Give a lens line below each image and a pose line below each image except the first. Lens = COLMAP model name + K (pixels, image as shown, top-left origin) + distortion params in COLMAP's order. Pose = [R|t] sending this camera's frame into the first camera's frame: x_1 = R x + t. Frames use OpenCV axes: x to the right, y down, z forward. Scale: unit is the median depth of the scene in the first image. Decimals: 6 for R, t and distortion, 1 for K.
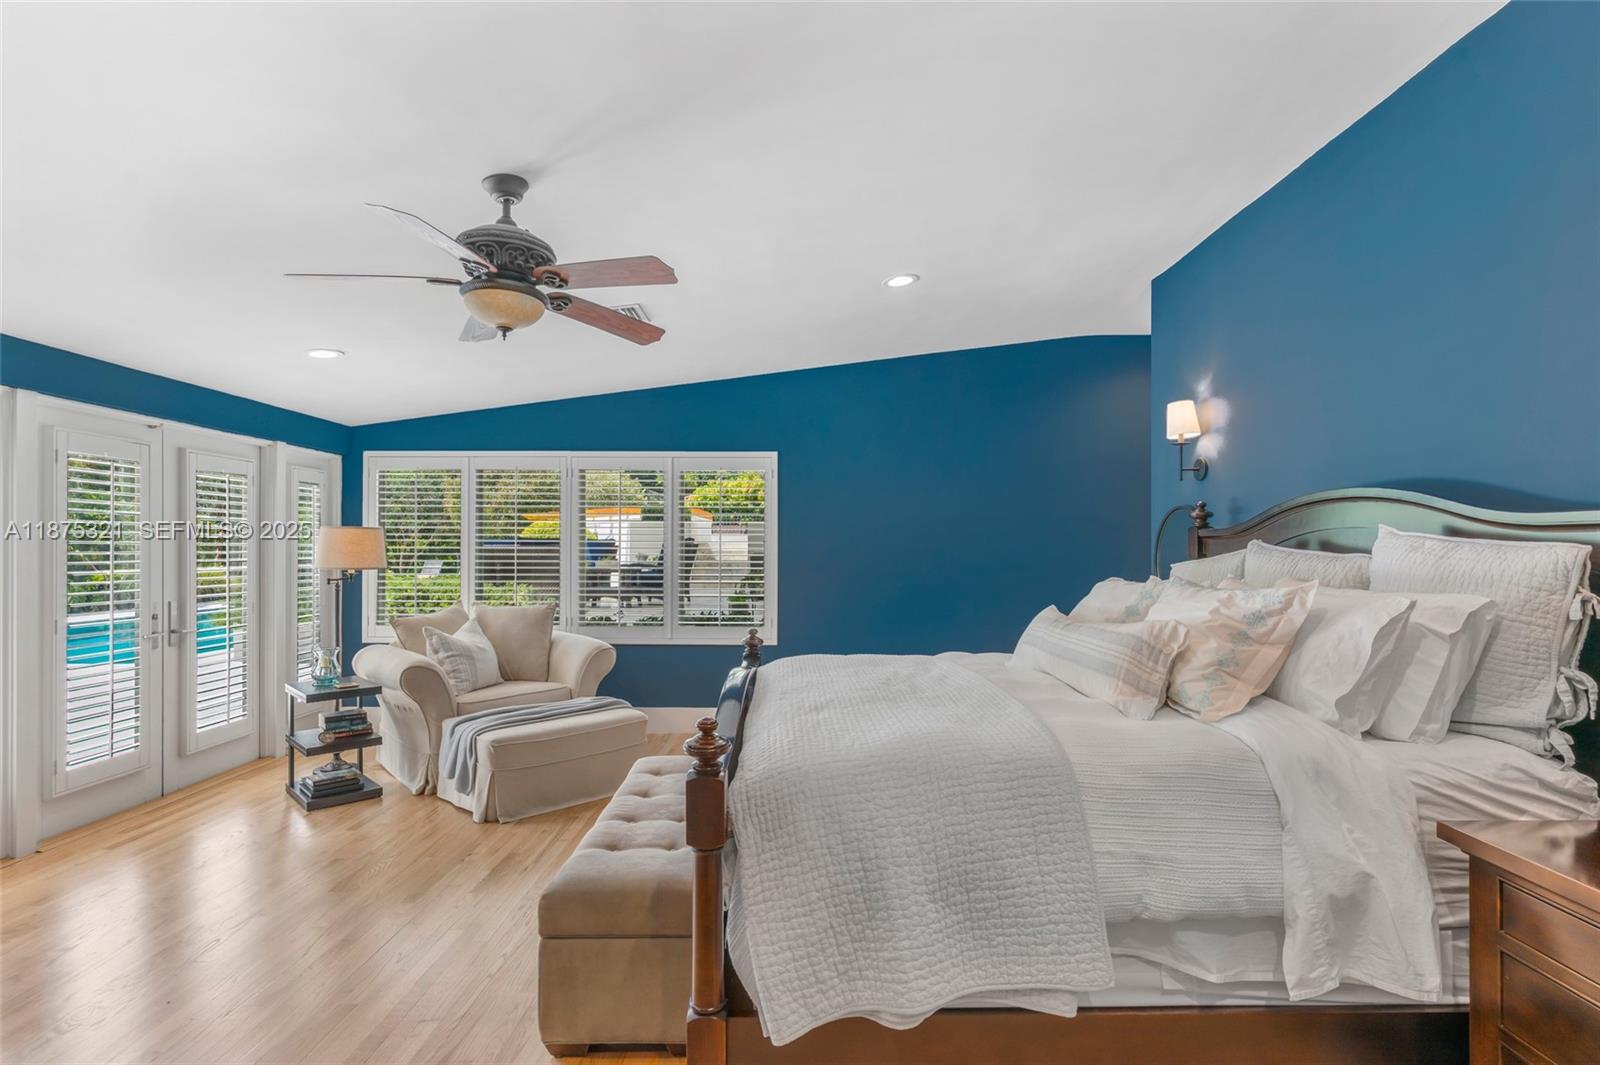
lens RADIAL K [[776.9, 0, 803.6], [0, 776.9, 547.5], [0, 0, 1]] dist [0.002290, -0.000700]
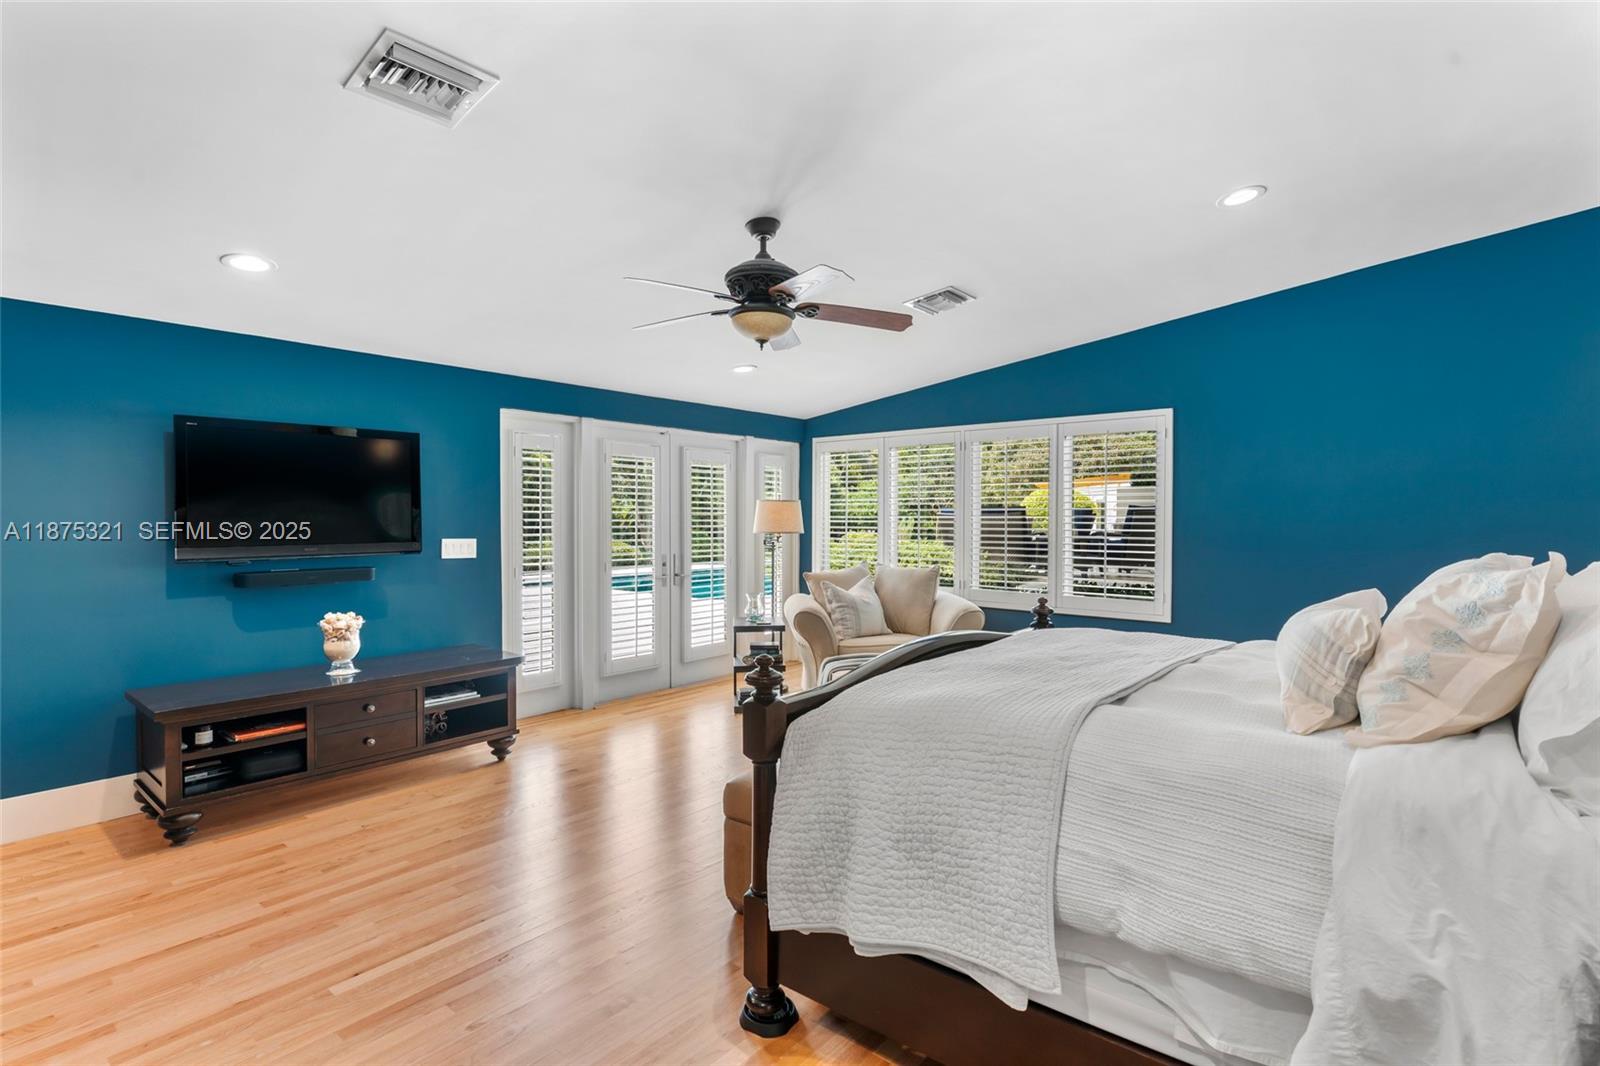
lens RADIAL K [[776.9, 0, 802.4], [0, 776.9, 527.6], [0, 0, 1]] dist [0.002290, -0.000700]
pose [[0.771909, 0.006403, -0.635701, 0.468585], [0.003290, 0.999896, 0.014066, 0.001999], [0.635724, -0.012949, 0.771808, 0.070047]]
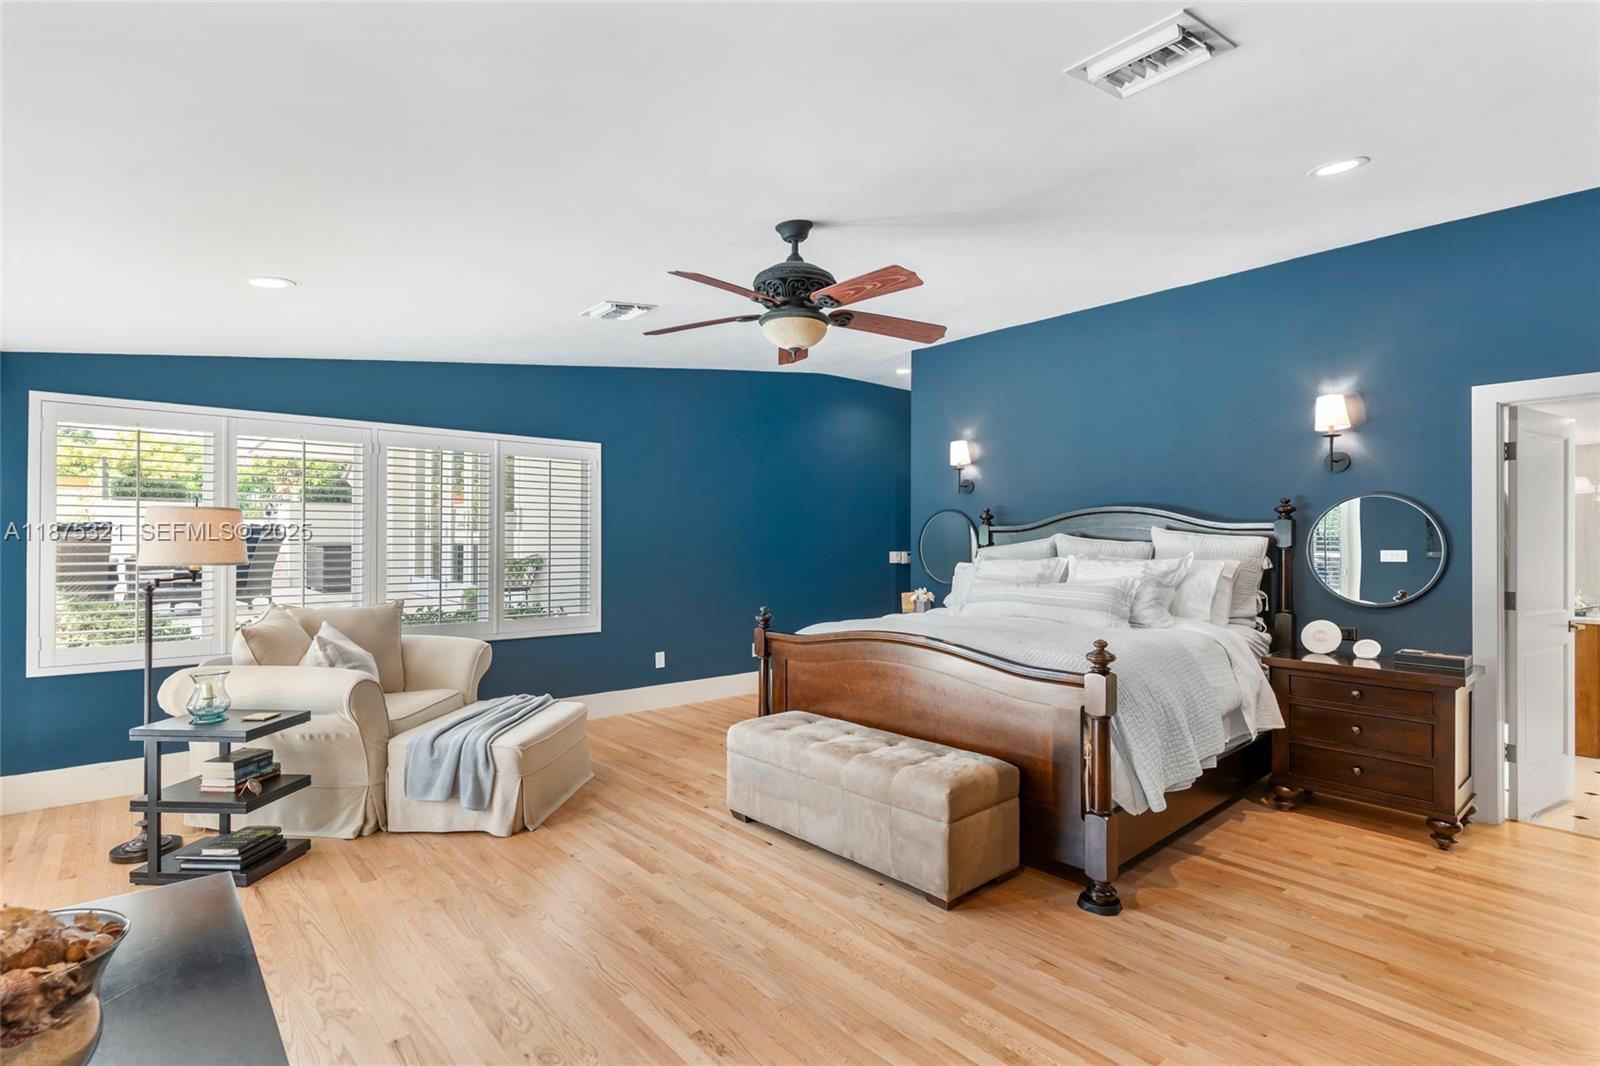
lens RADIAL K [[776.9, 0, 799.7], [0, 776.9, 533.2], [0, 0, 1]] dist [0.002290, -0.000700]
pose [[0.743376, 0.005493, 0.668852, -1.180041], [-0.003848, 0.999985, -0.003935, -0.001943], [-0.668863, 0.000351, 0.743386, 0.132449]]
